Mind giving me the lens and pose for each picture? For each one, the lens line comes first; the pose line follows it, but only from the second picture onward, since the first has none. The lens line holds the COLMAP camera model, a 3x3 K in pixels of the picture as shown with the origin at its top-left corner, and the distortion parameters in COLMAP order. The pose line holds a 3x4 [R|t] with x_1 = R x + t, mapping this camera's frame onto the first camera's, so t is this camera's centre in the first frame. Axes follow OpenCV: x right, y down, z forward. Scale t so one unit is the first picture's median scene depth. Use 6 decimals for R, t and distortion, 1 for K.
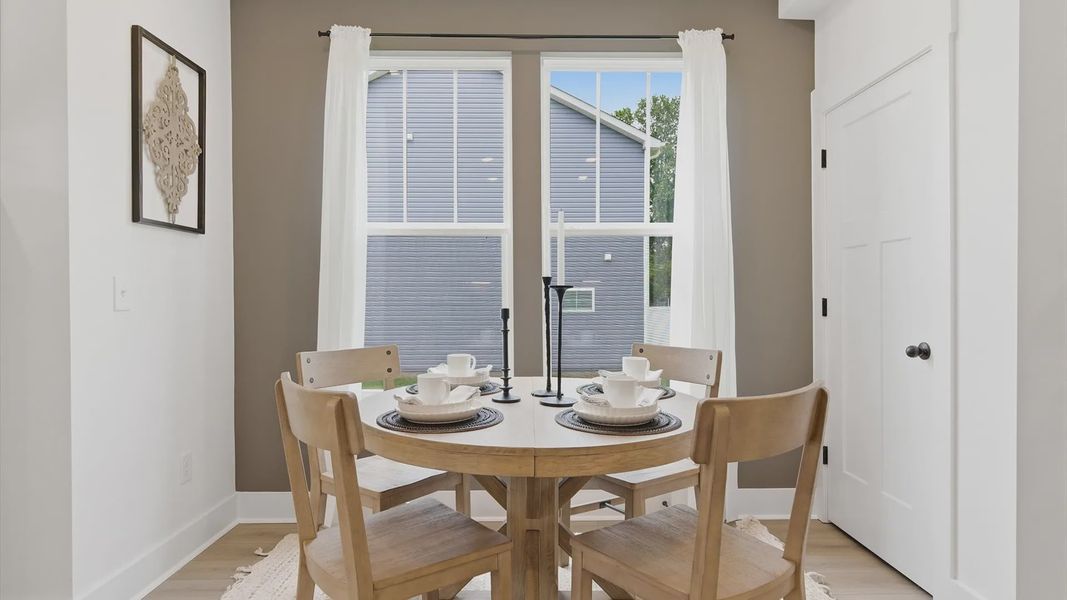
lens RADIAL K [[610.9, 0, 523.3], [0, 610.9, 300.3], [0, 0, 1]] dist [-0.005168, 0.000238]
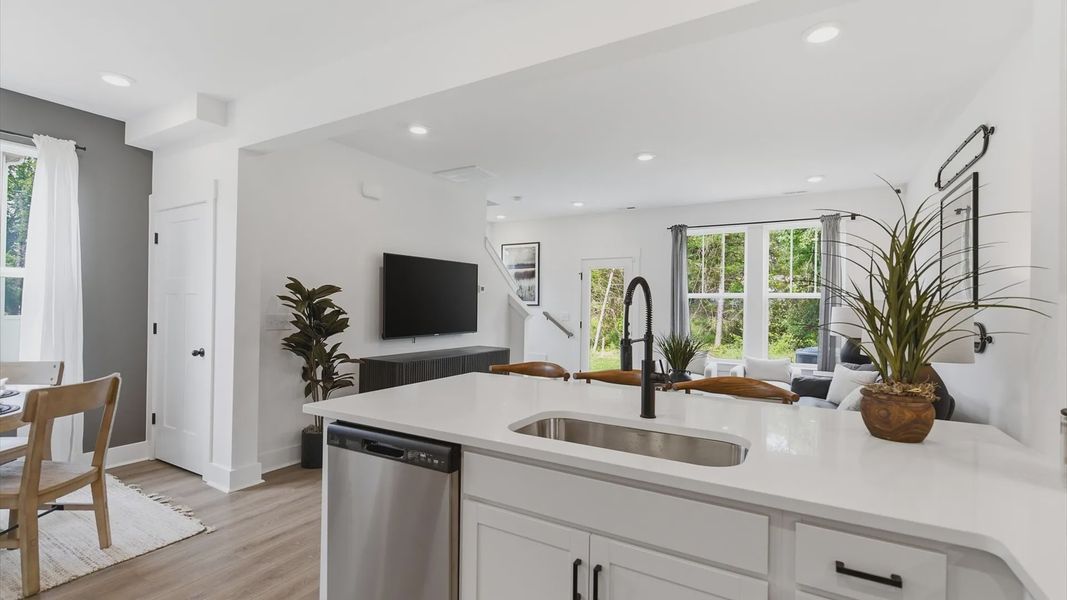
lens RADIAL K [[474.8, 0, 537.2], [0, 474.8, 300.4], [0, 0, 1]] dist [-0.000594, -0.000011]
pose [[0.502199, 0.018328, 0.864558, -0.097402], [-0.006853, 0.999828, -0.017215, -0.049917], [-0.864725, 0.002721, 0.502238, -0.538696]]
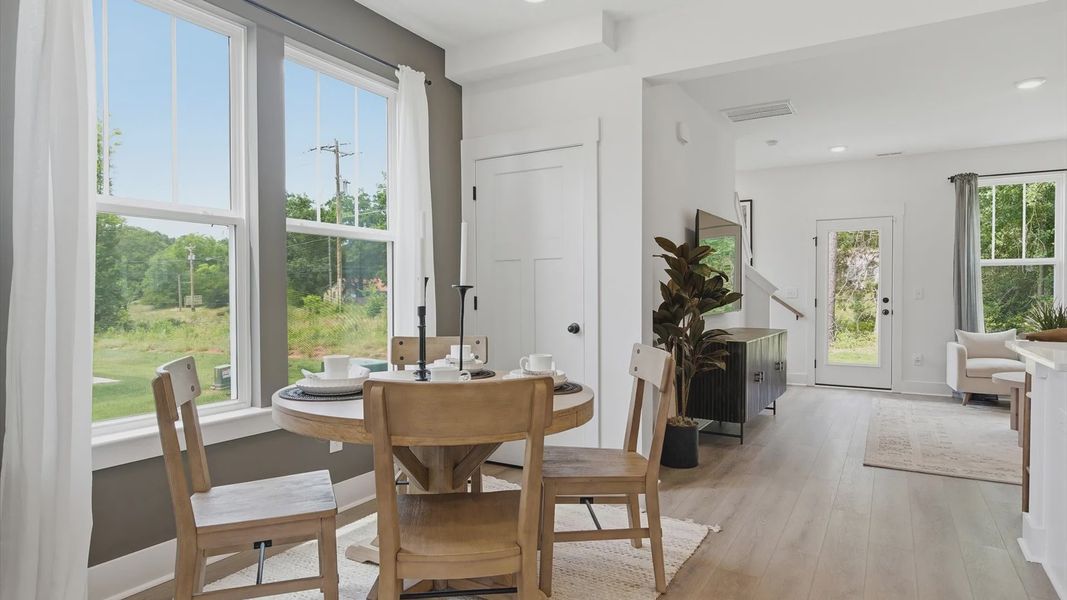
lens RADIAL K [[610.9, 0, 523.3], [0, 610.9, 300.3], [0, 0, 1]] dist [-0.005168, 0.000238]
pose [[0.509457, -0.008695, 0.860452, -0.621003], [0.008929, 0.999949, 0.004818, -0.001288], [-0.860450, 0.005229, 0.509509, 0.218022]]
